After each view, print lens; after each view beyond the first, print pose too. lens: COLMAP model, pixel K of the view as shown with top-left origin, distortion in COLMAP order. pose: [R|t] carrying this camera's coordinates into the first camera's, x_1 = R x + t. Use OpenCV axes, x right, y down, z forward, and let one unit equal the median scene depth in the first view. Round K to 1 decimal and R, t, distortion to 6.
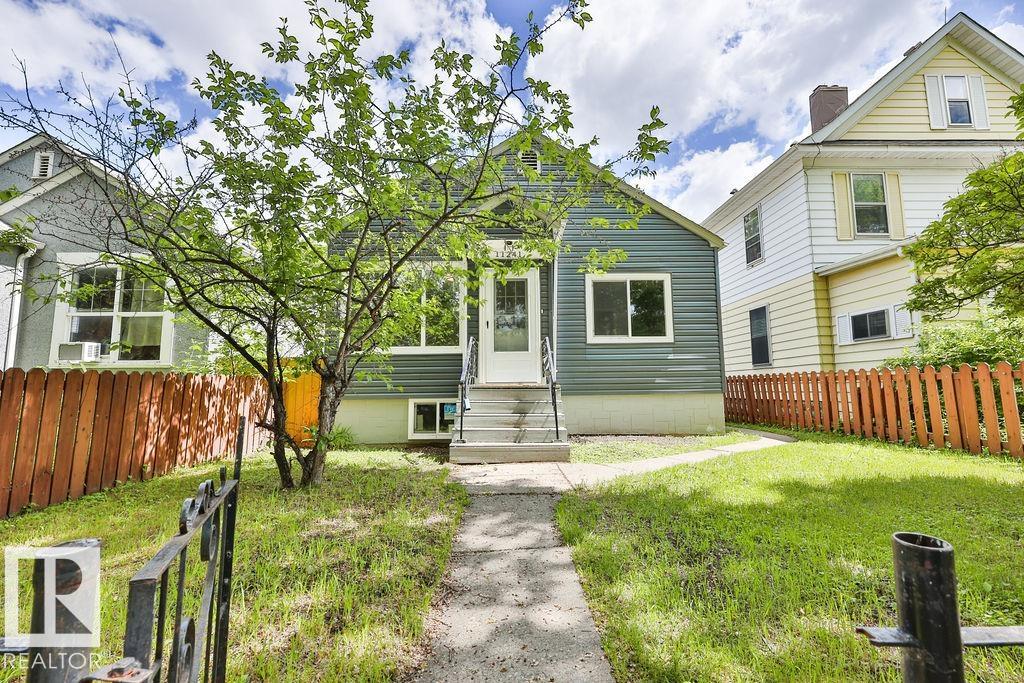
lens RADIAL K [[436.0, 0, 514.3], [0, 436.0, 339.6], [0, 0, 1]] dist [-0.000607, 0.000229]
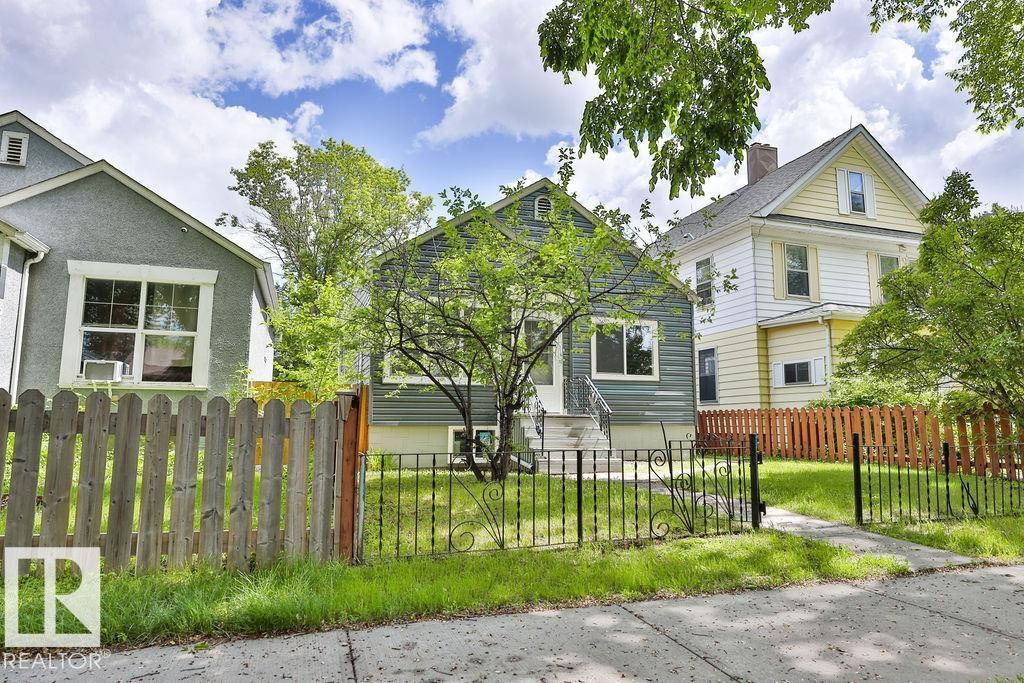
lens RADIAL K [[635.3, 0, 510.2], [0, 635.3, 336.3], [0, 0, 1]] dist [-0.001341, -0.001428]
pose [[0.952427, 0.055379, 0.299694, -0.530036], [-0.046813, 0.998266, -0.035694, -0.034063], [-0.301151, 0.019966, 0.953367, -0.501662]]
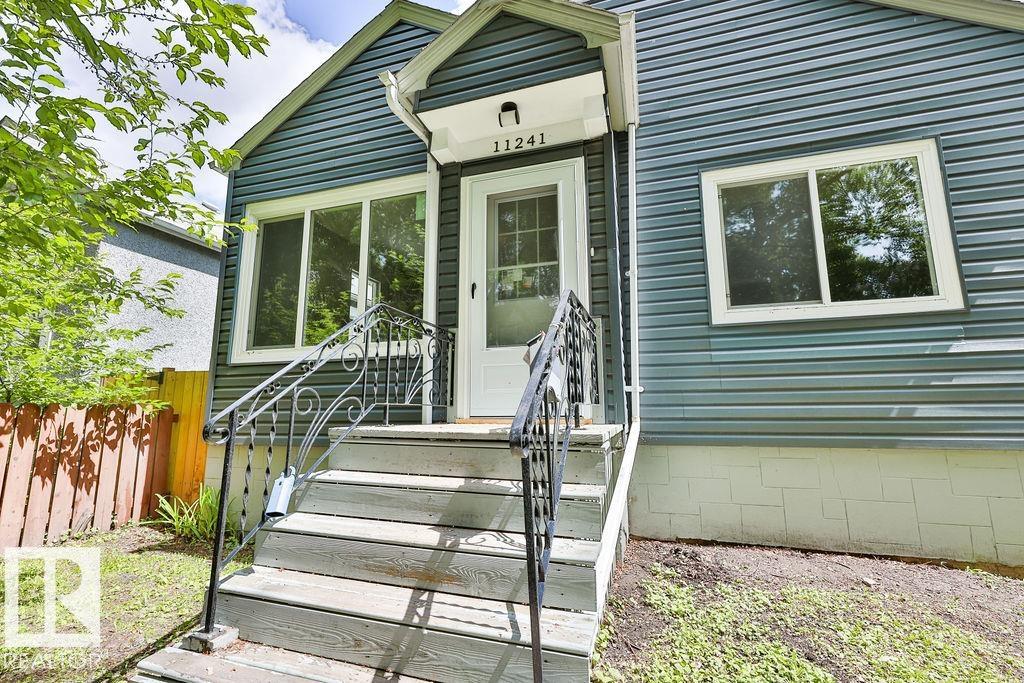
lens RADIAL K [[436.0, 0, 514.3], [0, 436.0, 339.6], [0, 0, 1]] dist [-0.000607, 0.000229]
pose [[0.953974, -0.046751, -0.296222, 0.106823], [0.030335, 0.997751, -0.059778, 0.043264], [0.298351, 0.048041, 0.953247, 0.530421]]
